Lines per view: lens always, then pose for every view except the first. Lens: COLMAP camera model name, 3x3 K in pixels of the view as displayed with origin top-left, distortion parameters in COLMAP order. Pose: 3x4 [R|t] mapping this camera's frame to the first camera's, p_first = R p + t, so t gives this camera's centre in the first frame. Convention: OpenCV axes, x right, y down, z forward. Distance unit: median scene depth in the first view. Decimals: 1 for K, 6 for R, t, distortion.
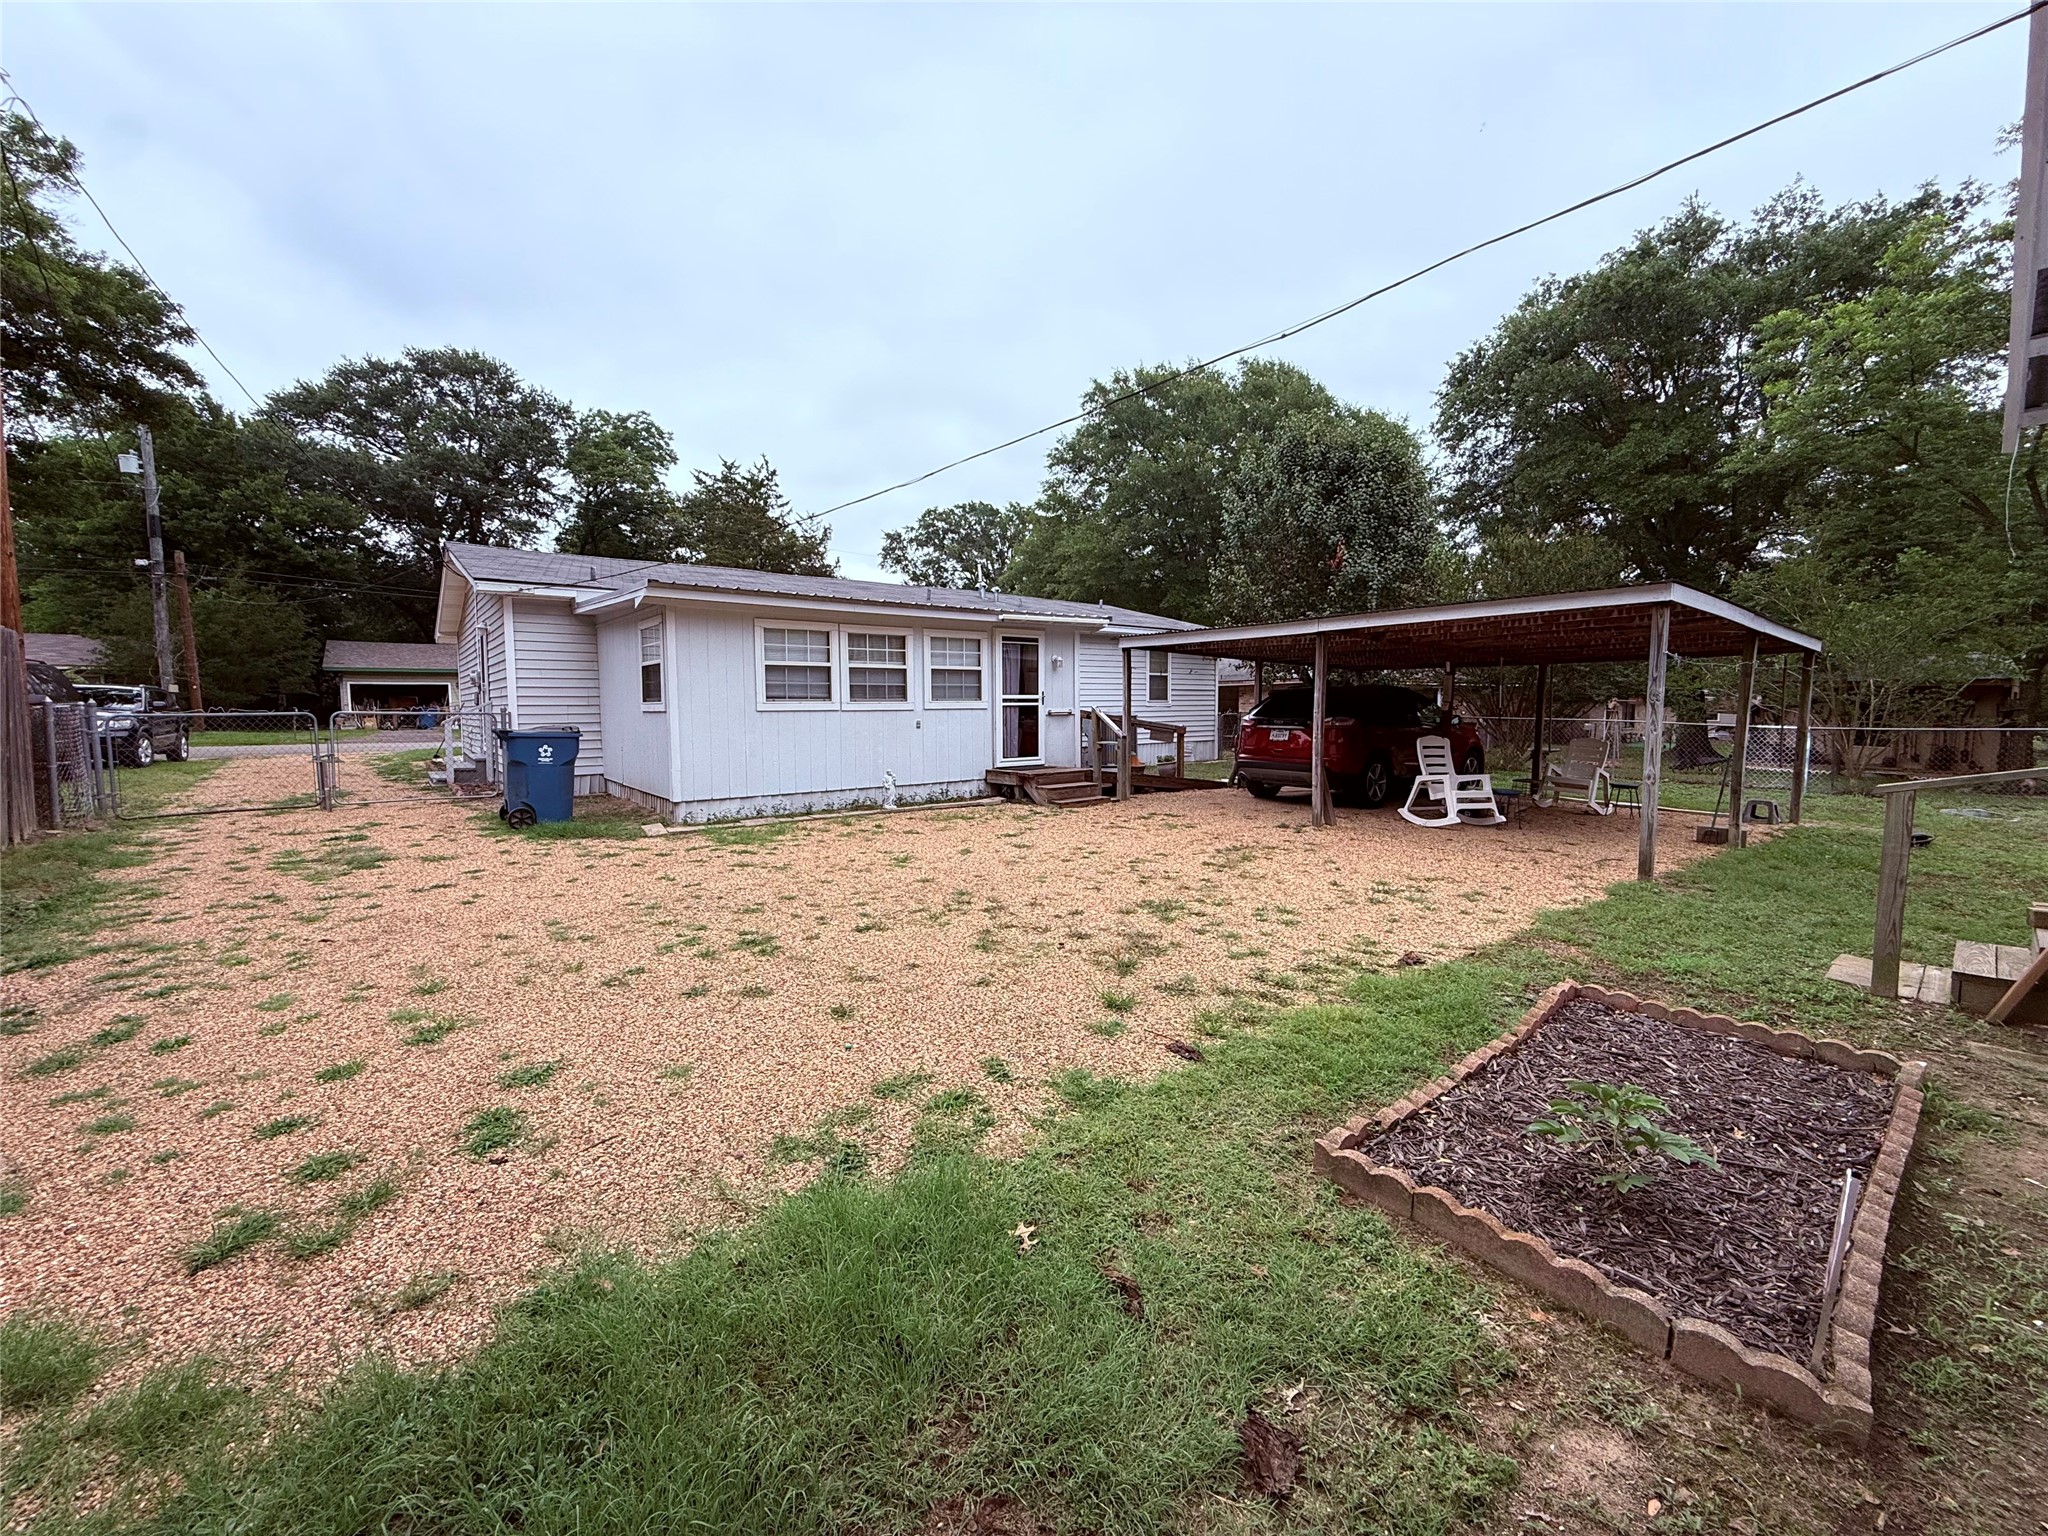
lens RADIAL K [[810.3, 0, 1017.0], [0, 810.3, 768.0], [0, 0, 1]] dist [-0.001418, 0.002100]
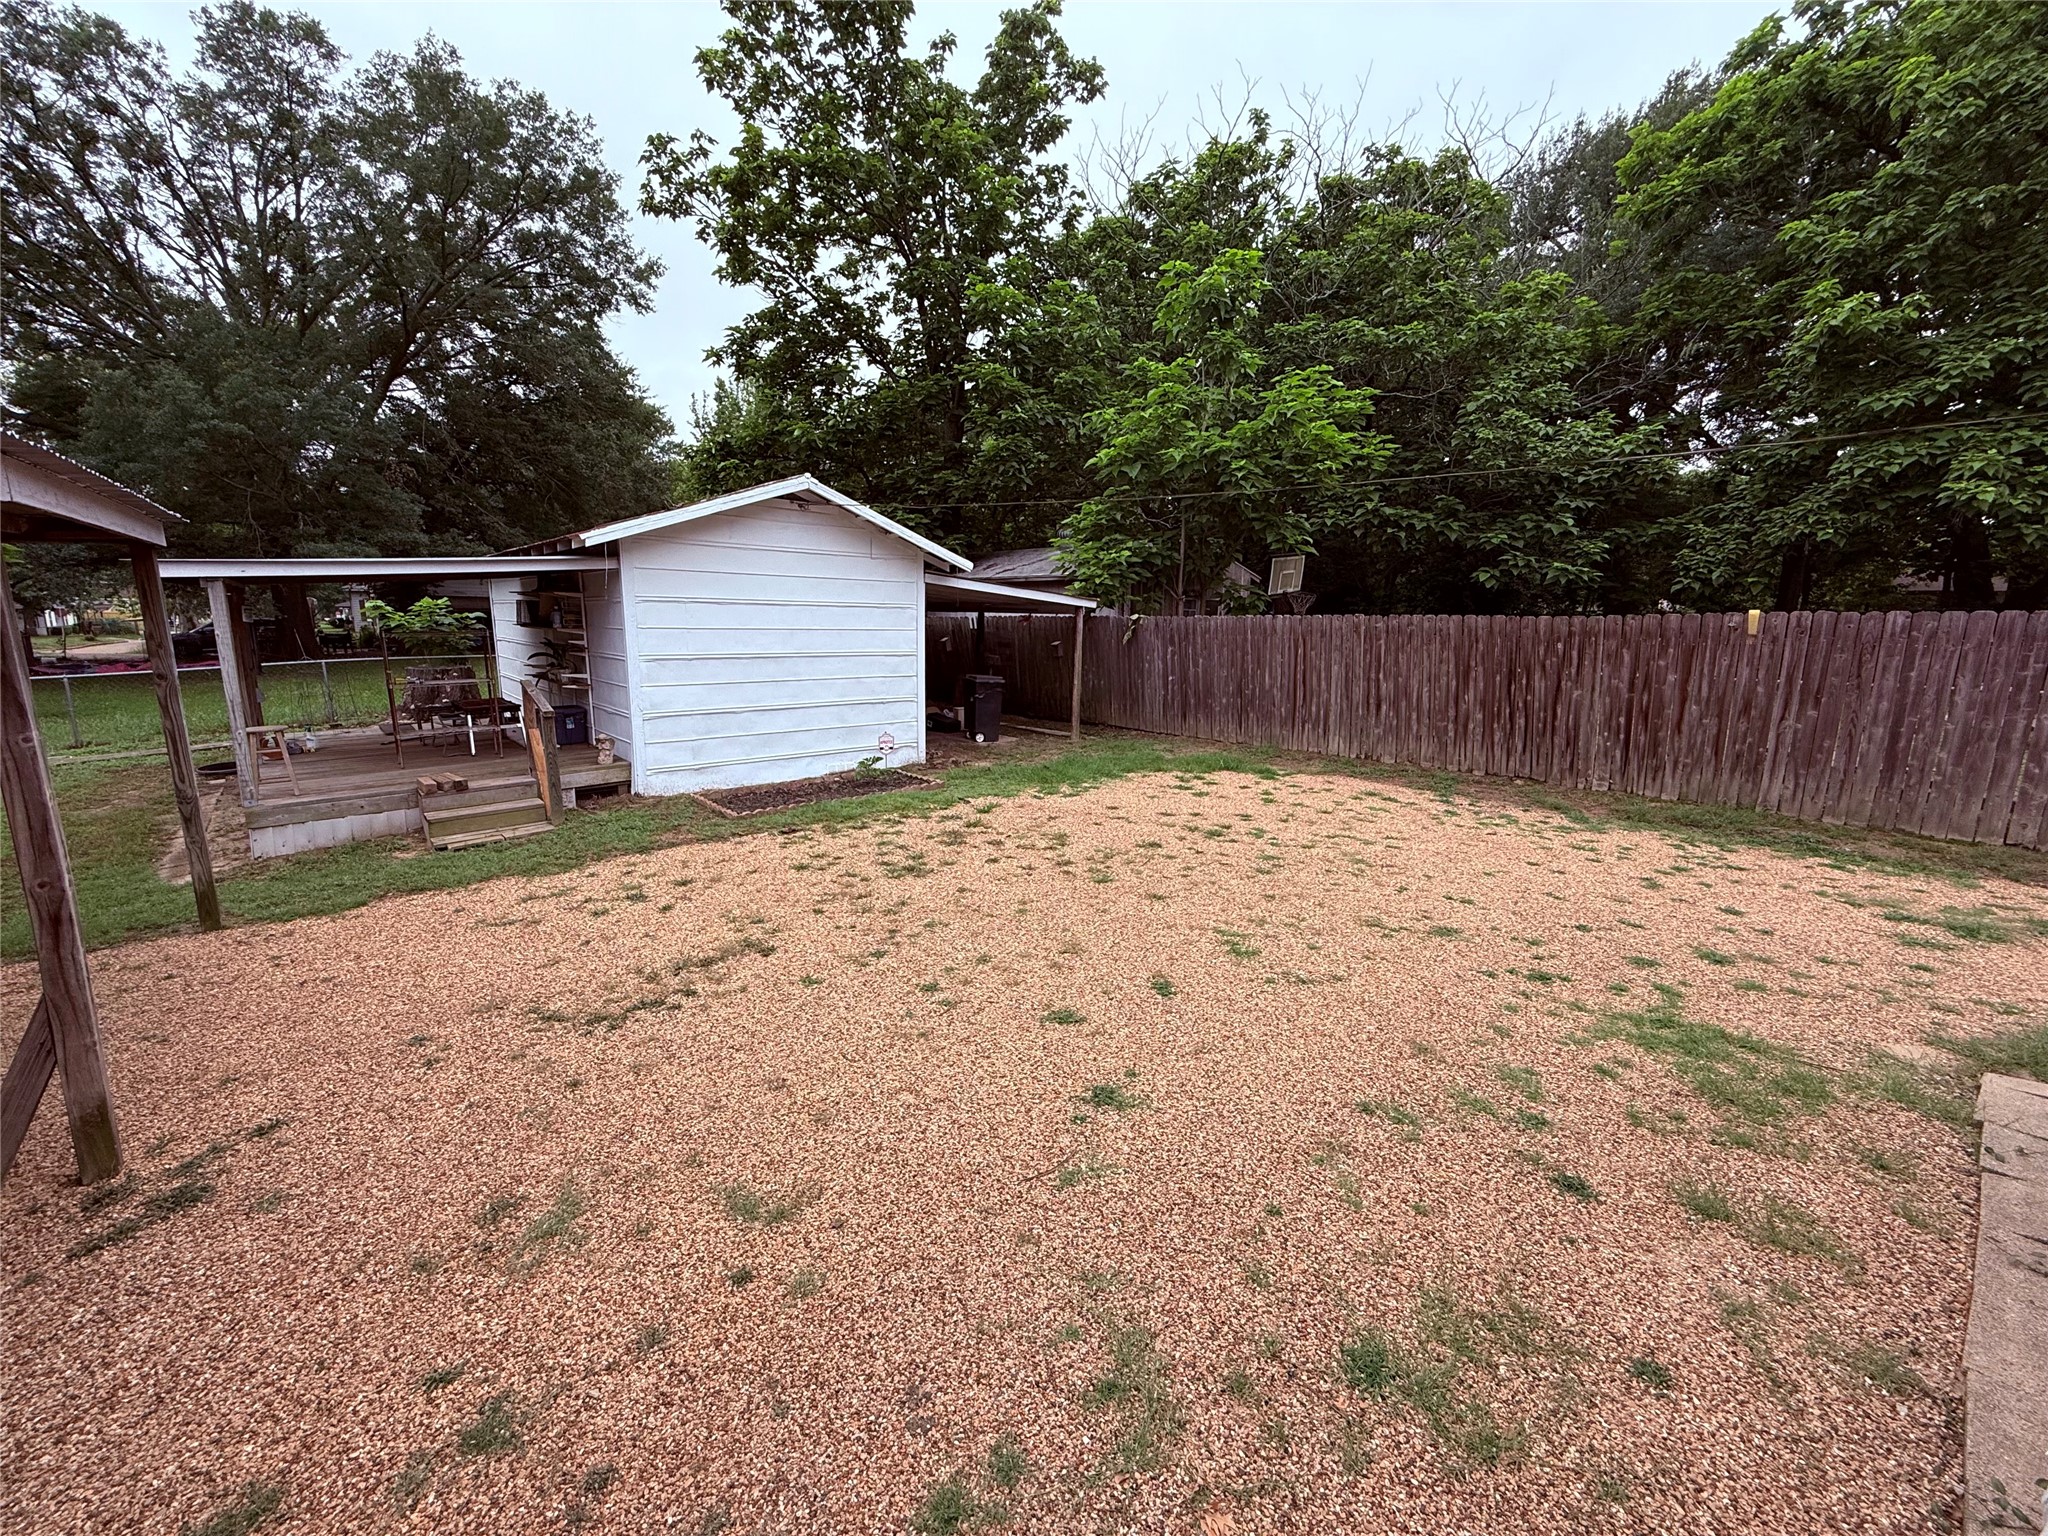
lens RADIAL K [[810.3, 0, 1017.0], [0, 810.3, 768.0], [0, 0, 1]] dist [-0.001418, 0.002100]
pose [[-0.999722, -0.007330, -0.022418, 0.073034], [-0.013027, 0.963948, 0.265770, -0.289826], [0.019662, 0.265988, -0.963776, 2.342542]]
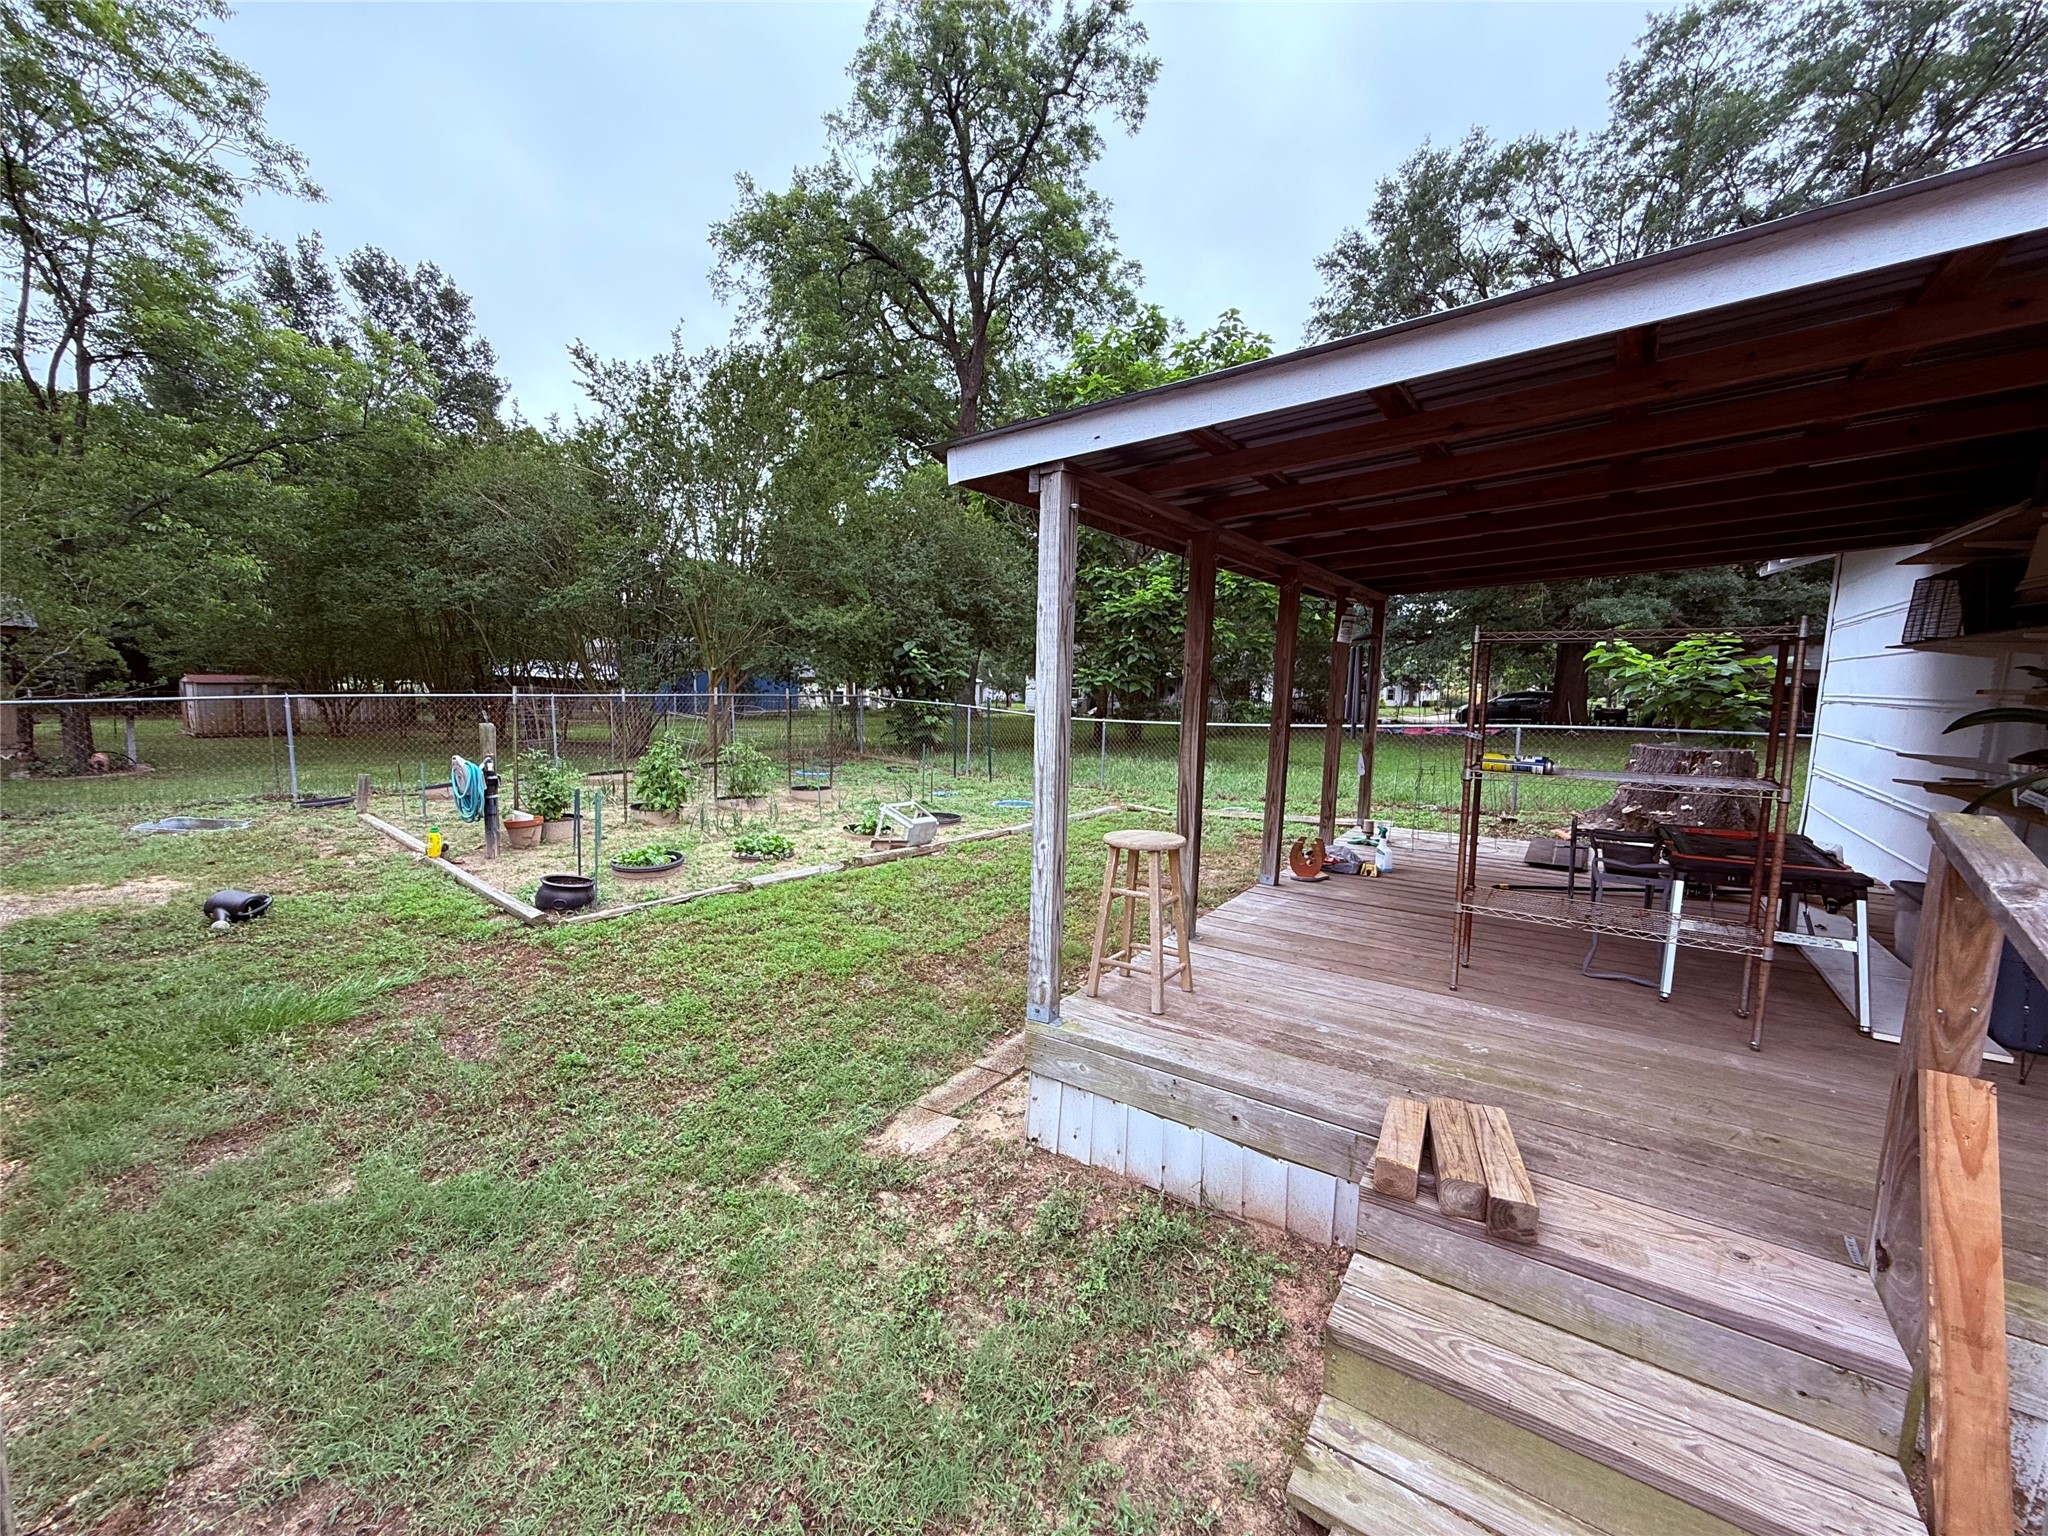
lens RADIAL K [[822.1, 0, 1012.5], [0, 822.1, 761.5], [0, 0, 1]] dist [-0.001825, 0.000052]
pose [[-0.245480, -0.104647, 0.963737, 0.811855], [0.057277, 0.990854, 0.122181, -0.095189], [-0.967708, 0.085193, -0.237241, 1.138519]]
